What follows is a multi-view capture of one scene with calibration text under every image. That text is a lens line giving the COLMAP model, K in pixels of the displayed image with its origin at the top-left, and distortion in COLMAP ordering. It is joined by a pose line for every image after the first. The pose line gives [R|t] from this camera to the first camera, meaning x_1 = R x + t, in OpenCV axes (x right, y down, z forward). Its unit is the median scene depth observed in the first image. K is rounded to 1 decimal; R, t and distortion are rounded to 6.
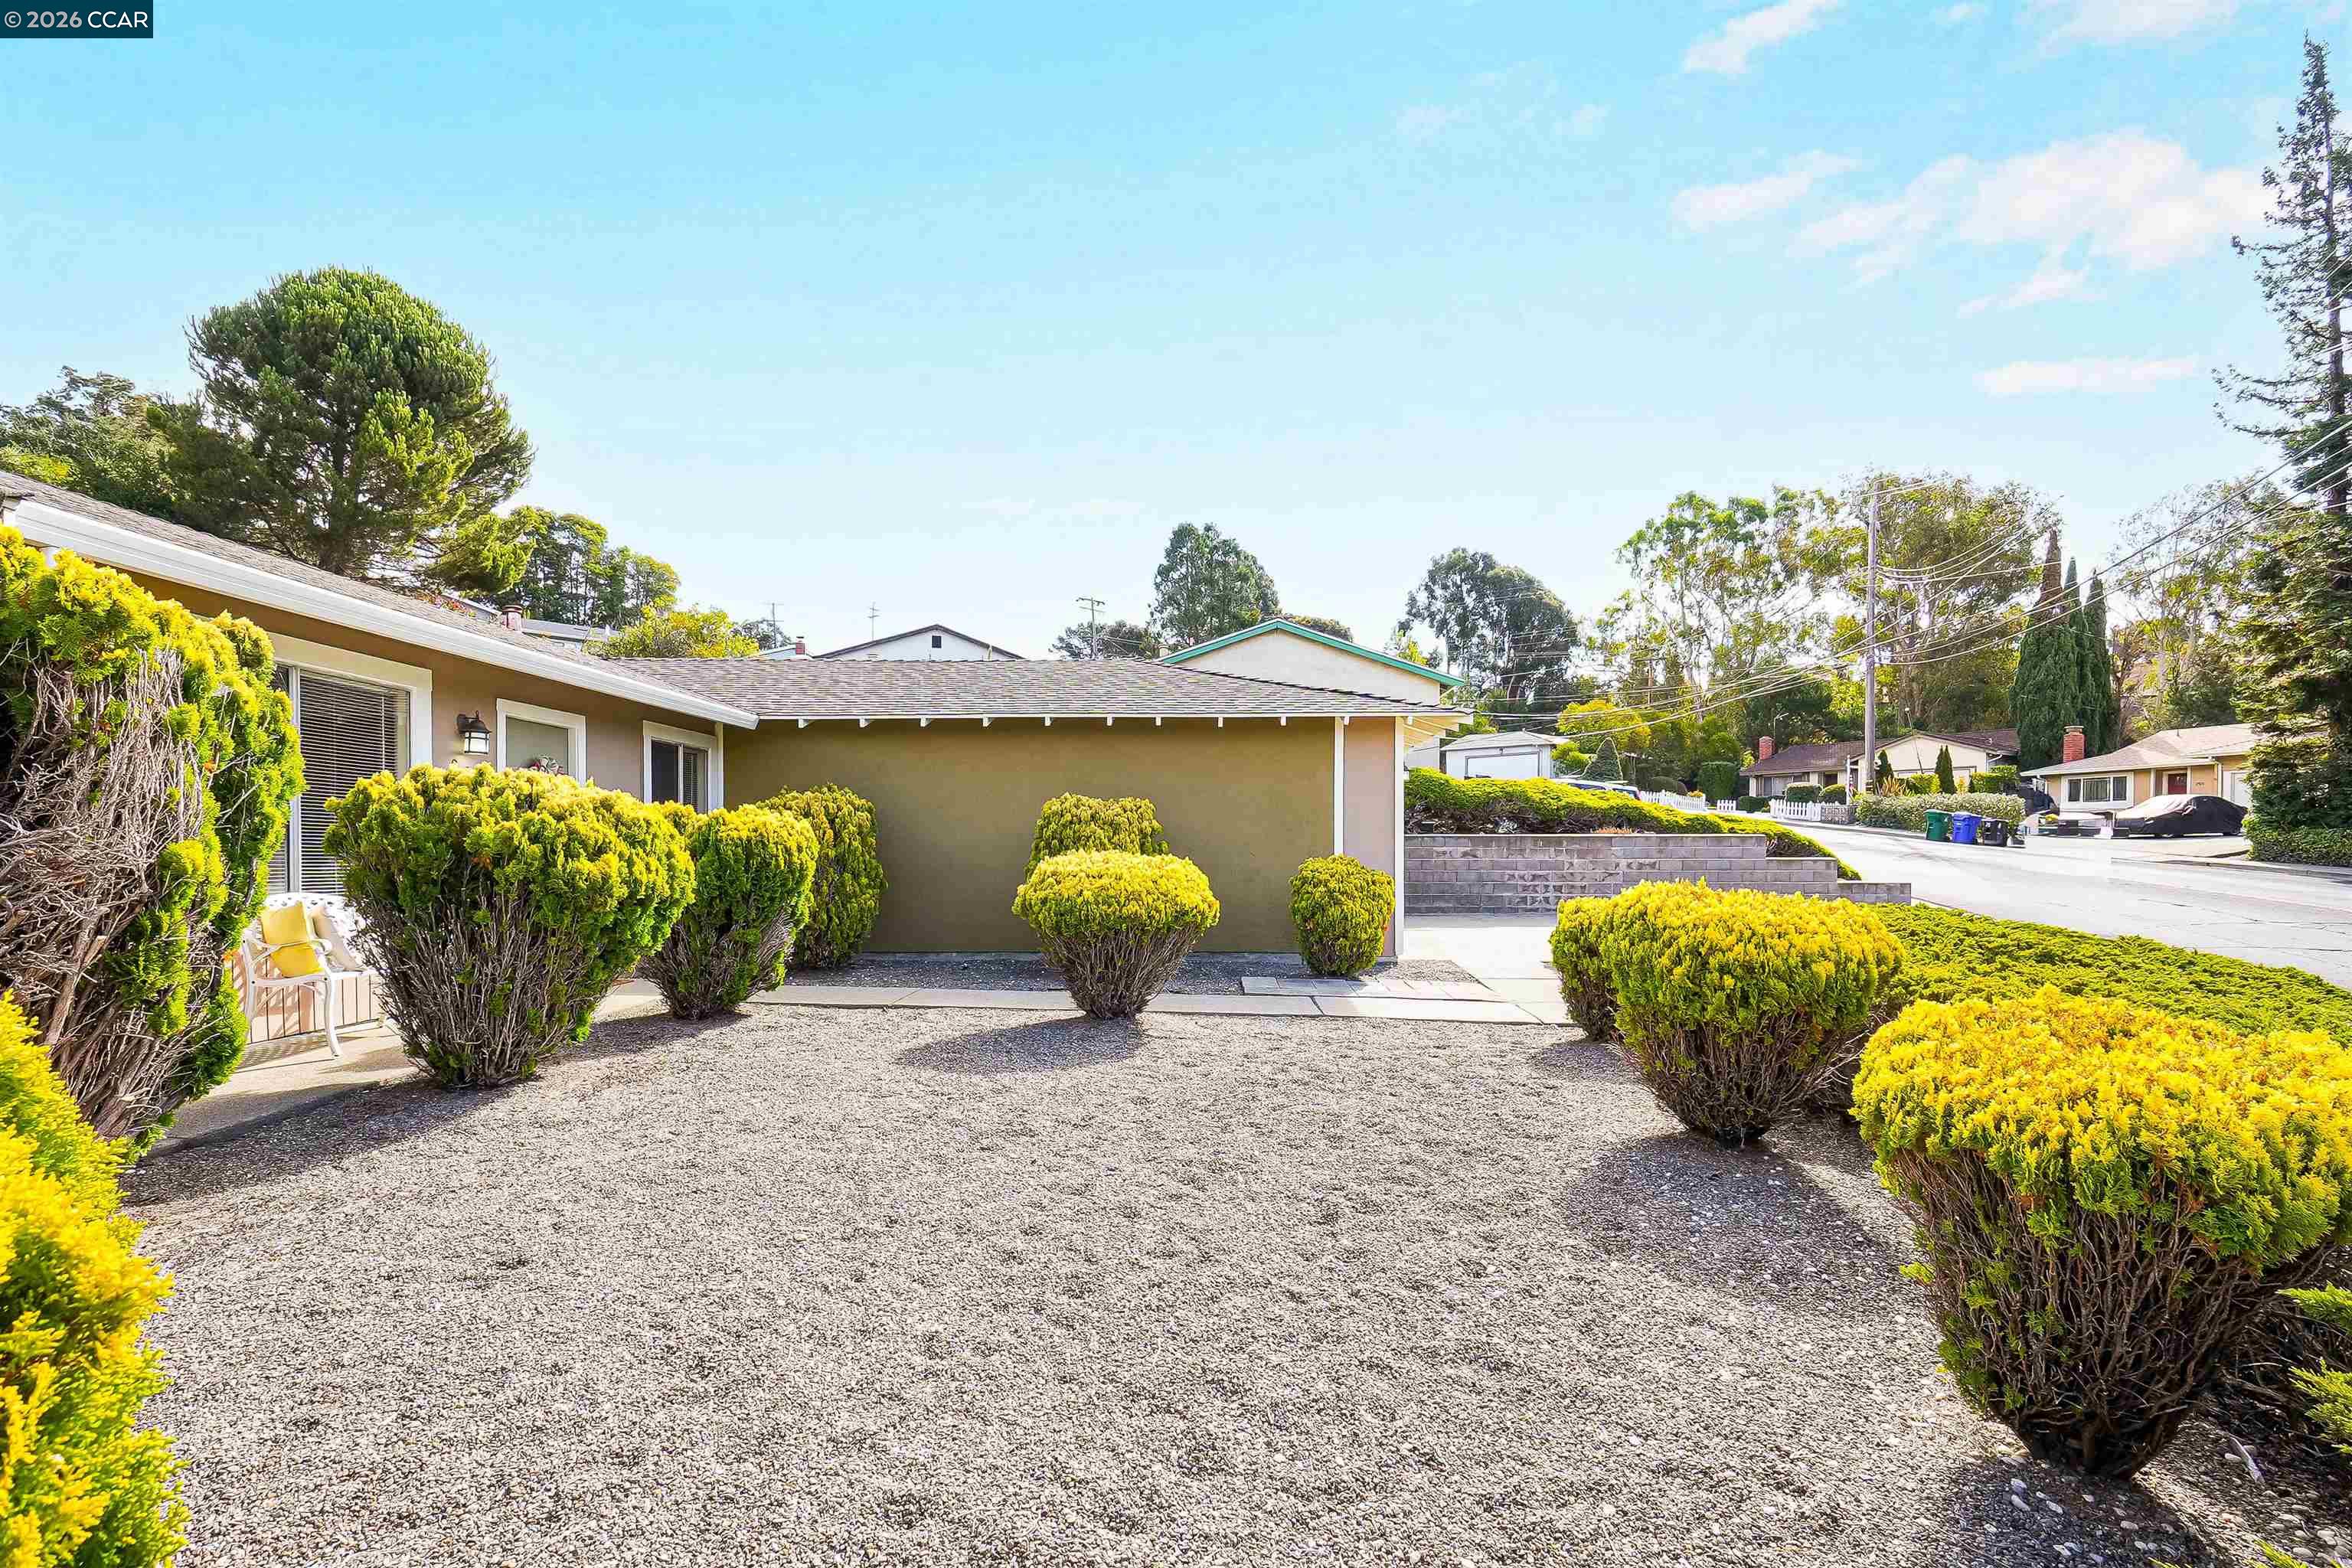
lens RADIAL K [[1067.1, 0, 1175.6], [0, 1067.1, 859.0], [0, 0, 1]] dist [0.000389, 0.001662]
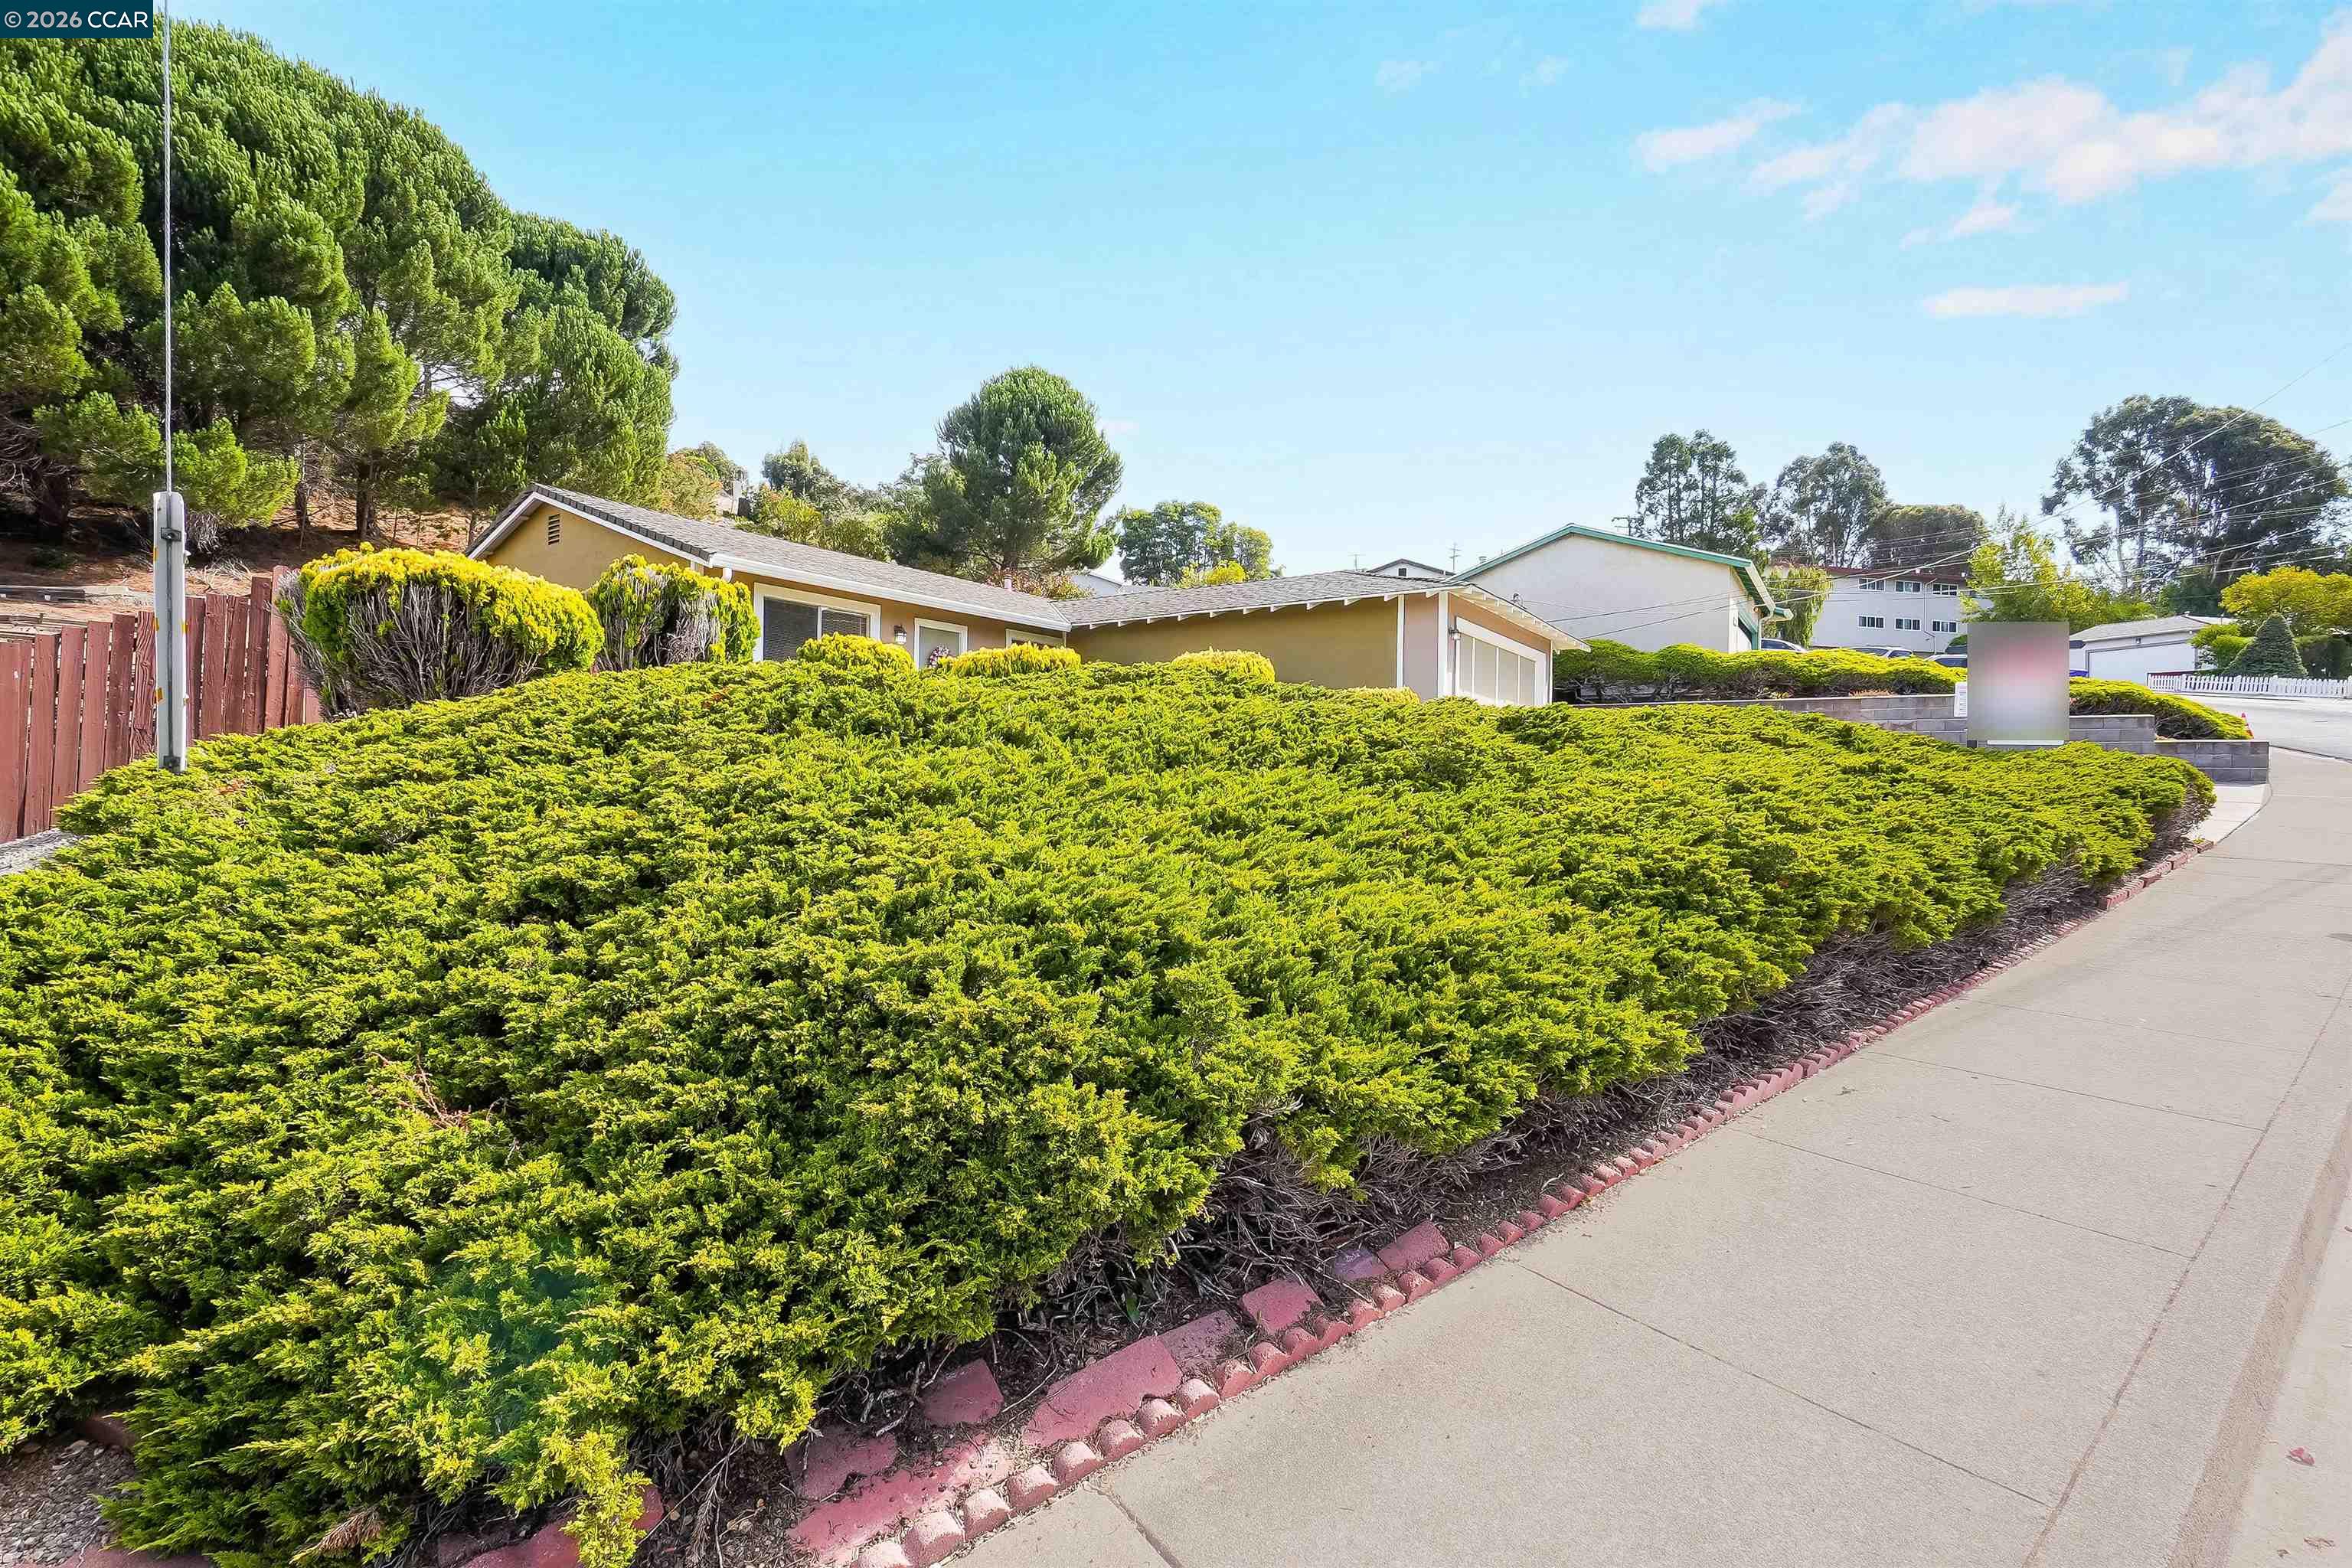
lens RADIAL K [[1030.3, 0, 1178.4], [0, 1030.3, 774.5], [0, 0, 1]] dist [-0.003992, 0.002591]
pose [[0.840650, 0.010045, -0.541486, 0.159907], [-0.018633, 0.999773, -0.010380, 0.030068], [0.541258, 0.018816, 0.840646, -0.074829]]
